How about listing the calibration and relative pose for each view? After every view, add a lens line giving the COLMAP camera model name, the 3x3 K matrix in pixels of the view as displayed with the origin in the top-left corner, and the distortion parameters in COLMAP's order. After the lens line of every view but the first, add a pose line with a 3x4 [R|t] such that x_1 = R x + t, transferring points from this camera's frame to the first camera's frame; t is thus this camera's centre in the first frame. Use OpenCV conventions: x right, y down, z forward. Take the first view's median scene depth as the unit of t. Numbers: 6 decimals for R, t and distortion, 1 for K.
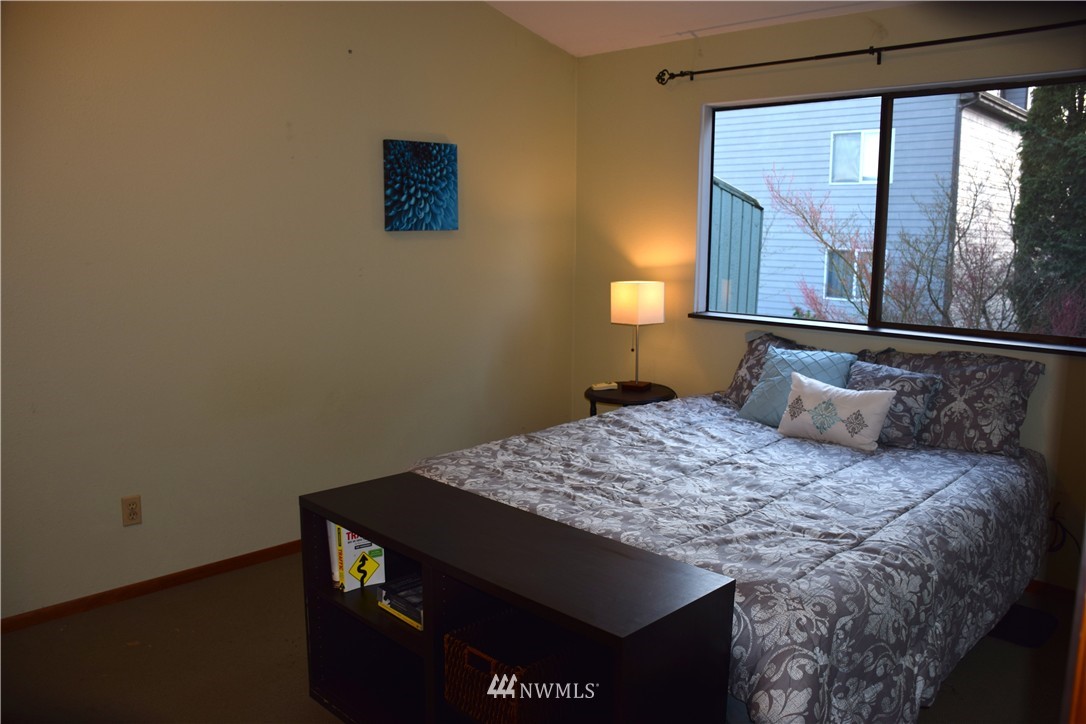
lens RADIAL K [[843.5, 0, 536.6], [0, 843.5, 360.4], [0, 0, 1]] dist [-0.123104, 0.068719]
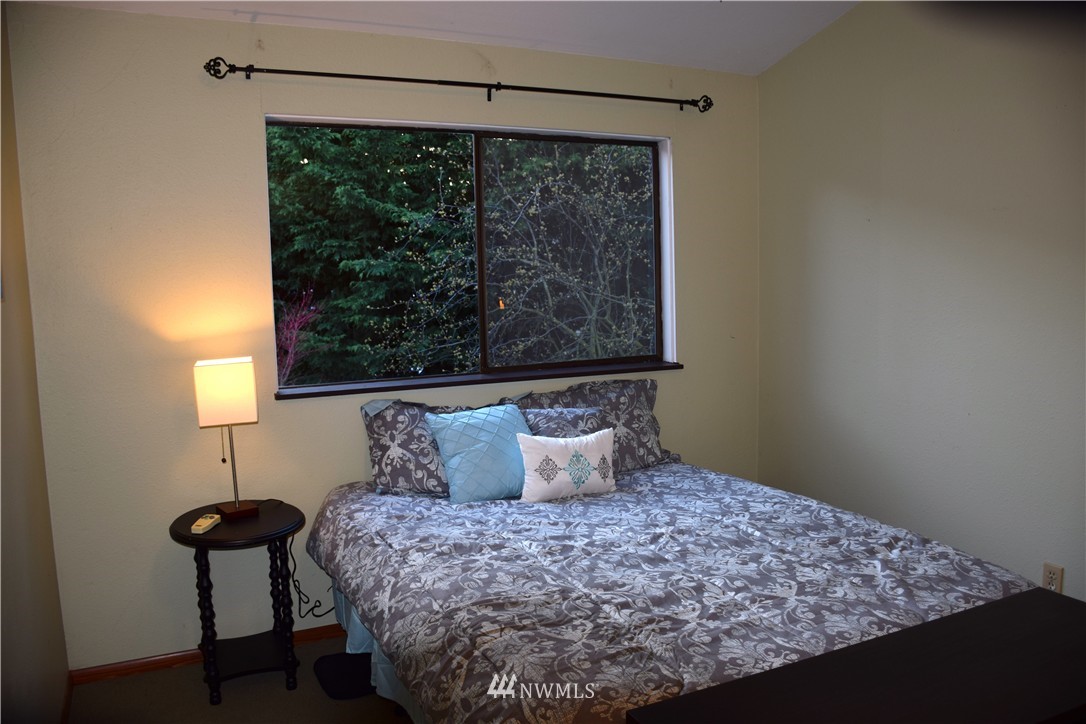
lens RADIAL K [[843.5, 0, 536.6], [0, 843.5, 360.4], [0, 0, 1]] dist [-0.123104, 0.068719]
pose [[0.352317, -0.105186, 0.929951, -0.611247], [0.173483, 0.983783, 0.045550, -0.120422], [-0.919661, 0.145283, 0.364852, 0.777753]]
